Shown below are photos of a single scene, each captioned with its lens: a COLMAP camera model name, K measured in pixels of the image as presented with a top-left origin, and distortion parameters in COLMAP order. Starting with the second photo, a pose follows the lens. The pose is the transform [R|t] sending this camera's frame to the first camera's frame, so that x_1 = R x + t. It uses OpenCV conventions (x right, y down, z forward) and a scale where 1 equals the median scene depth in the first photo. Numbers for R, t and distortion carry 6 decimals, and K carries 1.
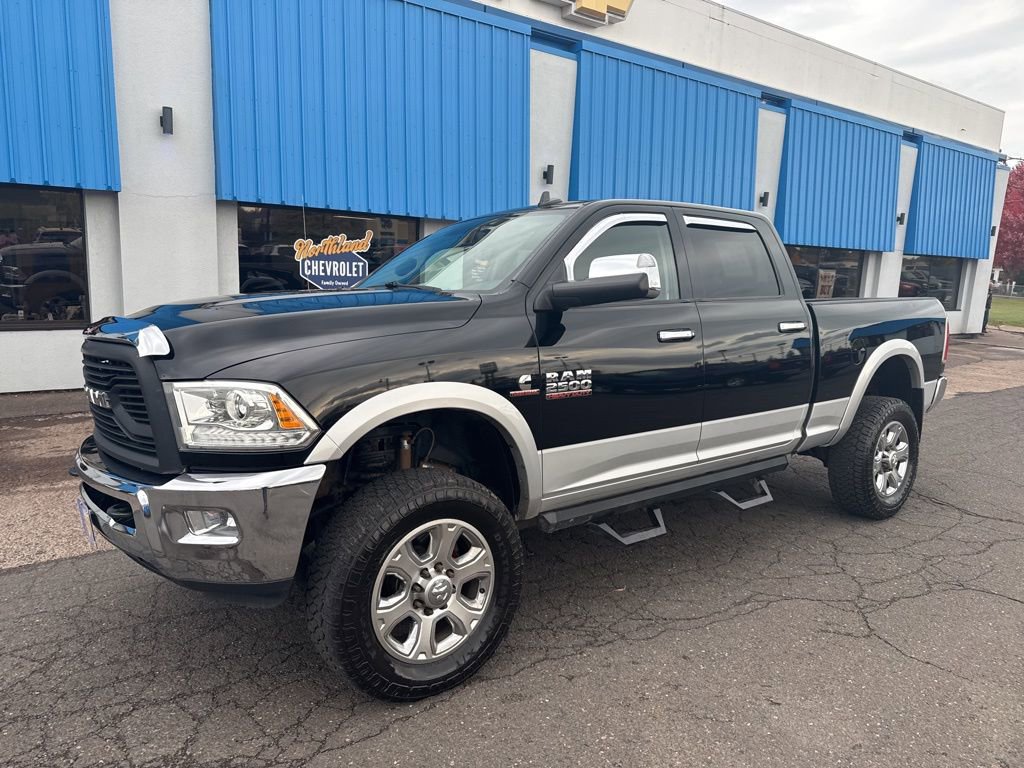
lens RADIAL K [[718.9, 0, 513.7], [0, 718.9, 382.1], [0, 0, 1]] dist [0.035424, -0.034026]
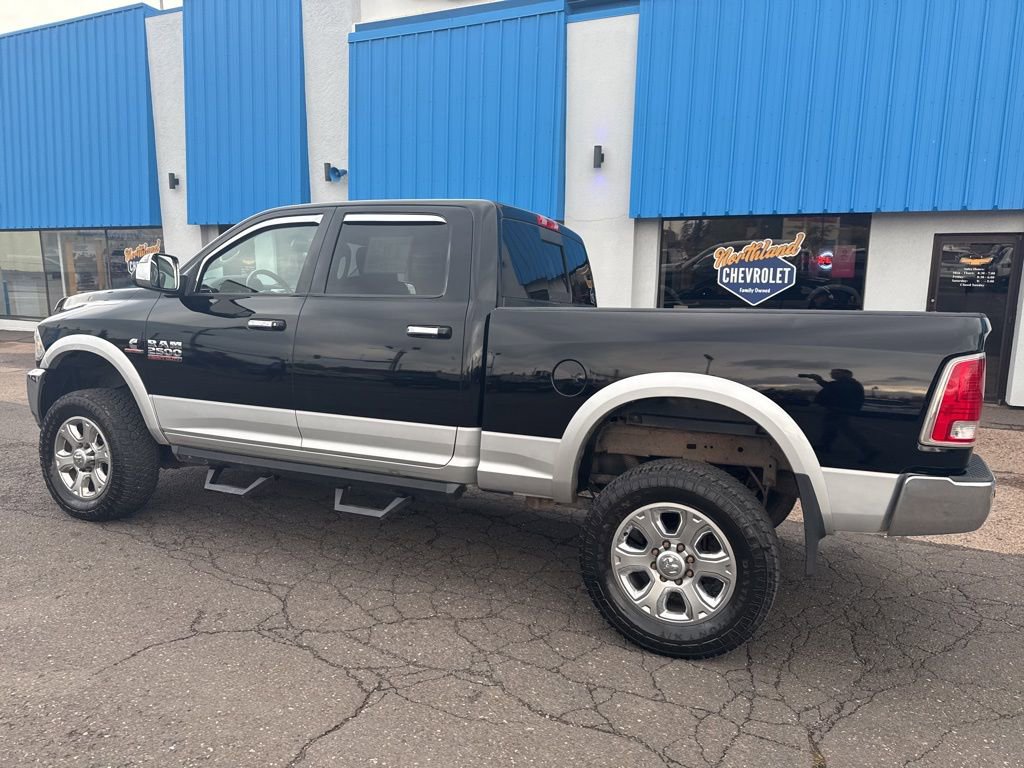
lens RADIAL K [[710.8, 0, 512.0], [0, 710.8, 384.0], [0, 0, 1]] dist [0.091598, -0.144701]
pose [[0.456560, 0.116697, -0.882006, 0.517142], [-0.131200, 0.989353, 0.062986, -0.034725], [0.879966, 0.086962, 0.467009, 0.305022]]
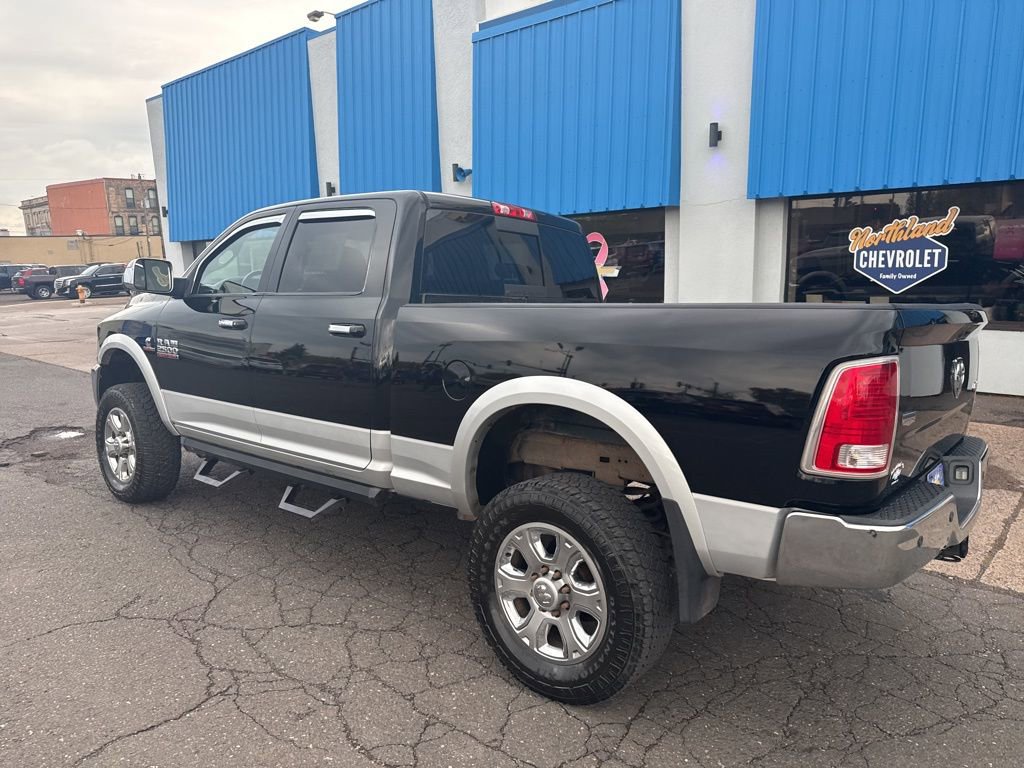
lens RADIAL K [[710.8, 0, 512.0], [0, 710.8, 384.0], [0, 0, 1]] dist [0.091598, -0.144701]
pose [[0.203168, 0.129055, -0.970602, 0.537482], [-0.121403, 0.986947, 0.105816, -0.054052], [0.971589, 0.096335, 0.216183, 0.443011]]
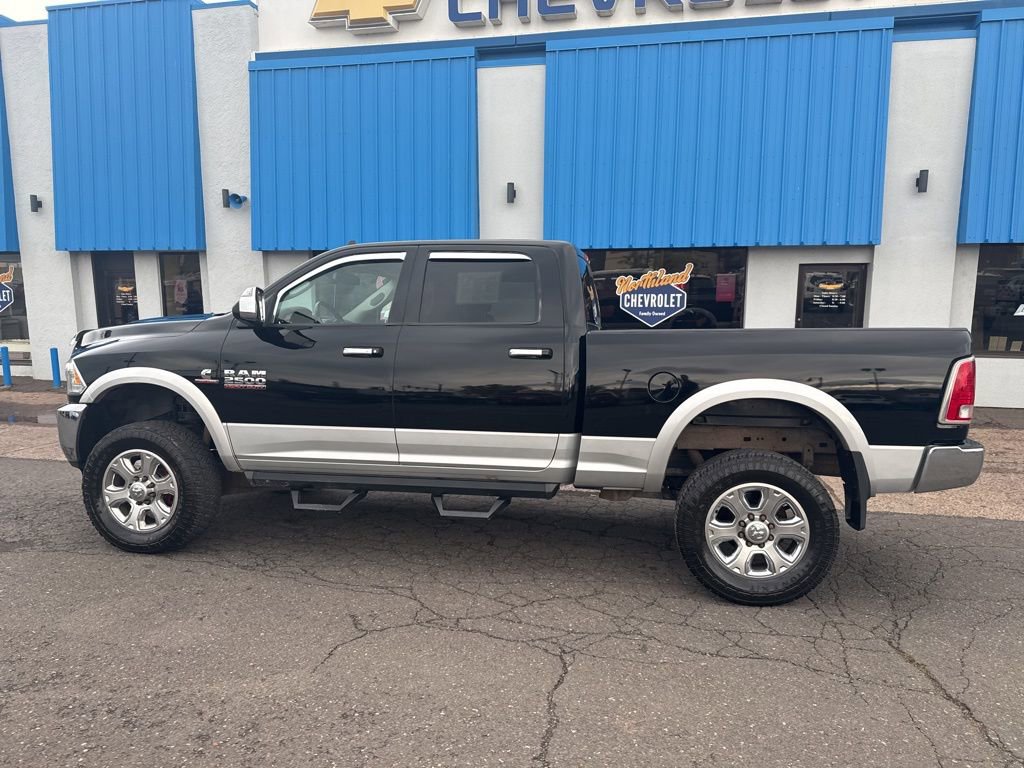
lens RADIAL K [[705.2, 0, 511.7], [0, 705.2, 388.6], [0, 0, 1]] dist [0.117646, -0.190662]
pose [[0.652977, 0.071535, -0.753992, 0.483855], [-0.097748, 0.995163, 0.009764, -0.014572], [0.751043, 0.067326, 0.656811, 0.149684]]
